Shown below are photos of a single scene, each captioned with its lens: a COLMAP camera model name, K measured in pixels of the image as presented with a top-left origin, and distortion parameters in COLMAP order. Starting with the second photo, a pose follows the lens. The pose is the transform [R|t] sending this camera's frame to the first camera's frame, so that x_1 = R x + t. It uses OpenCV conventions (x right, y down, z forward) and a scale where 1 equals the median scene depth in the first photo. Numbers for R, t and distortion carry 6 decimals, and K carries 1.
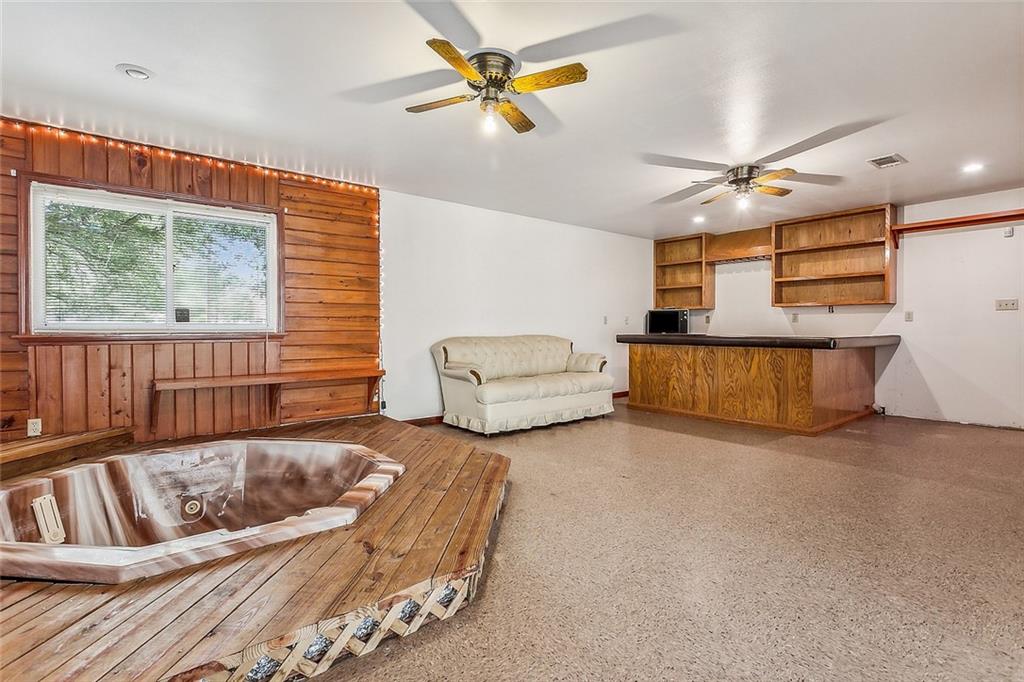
lens RADIAL K [[484.6, 0, 512.0], [0, 484.6, 341.0], [0, 0, 1]] dist [0.001610, 0.000267]
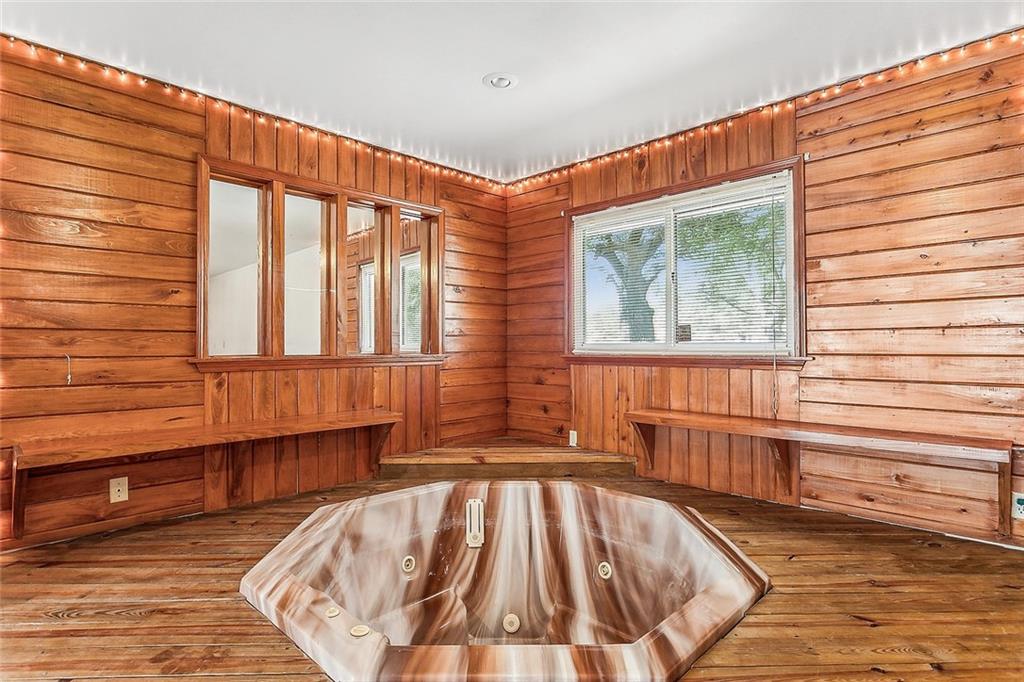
lens RADIAL K [[540.1, 0, 512.0], [0, 540.1, 341.0], [0, 0, 1]] dist [0.000746, 0.000728]
pose [[0.097997, -0.010362, -0.995133, 0.182177], [-0.025904, 0.999580, -0.012959, -0.019554], [0.994849, 0.027048, 0.097688, 0.597902]]
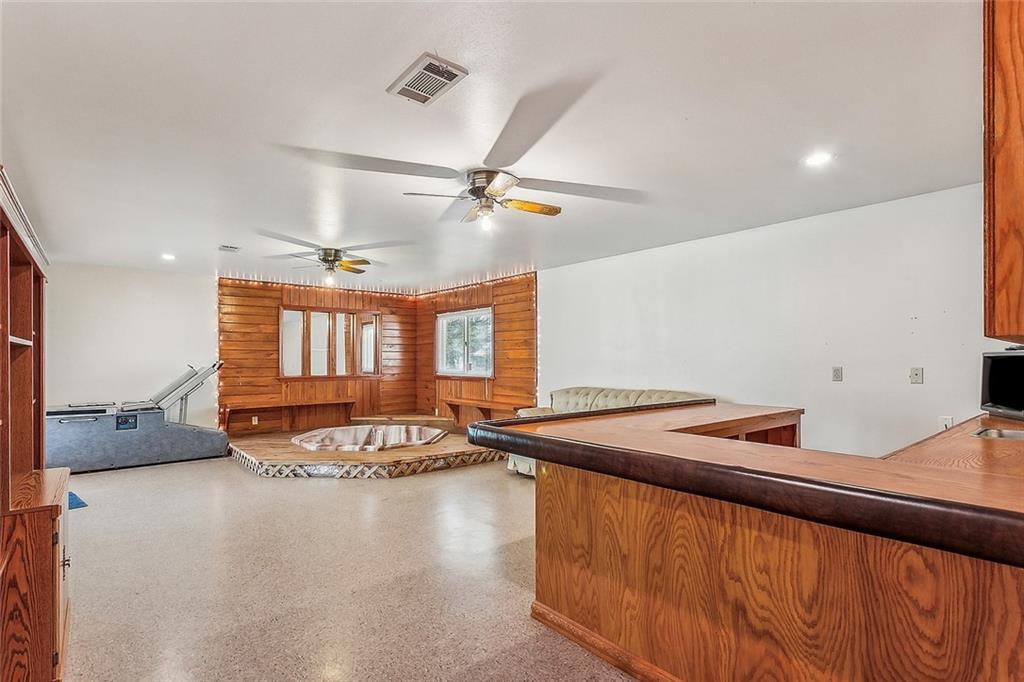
lens RADIAL K [[501.4, 0, 512.5], [0, 501.4, 361.0], [0, 0, 1]] dist [0.001502, 0.000141]
pose [[0.012620, 0.001209, -0.999920, 1.307885], [-0.027904, 0.999610, 0.000857, -0.080529], [0.999531, 0.027891, 0.012649, 1.096299]]
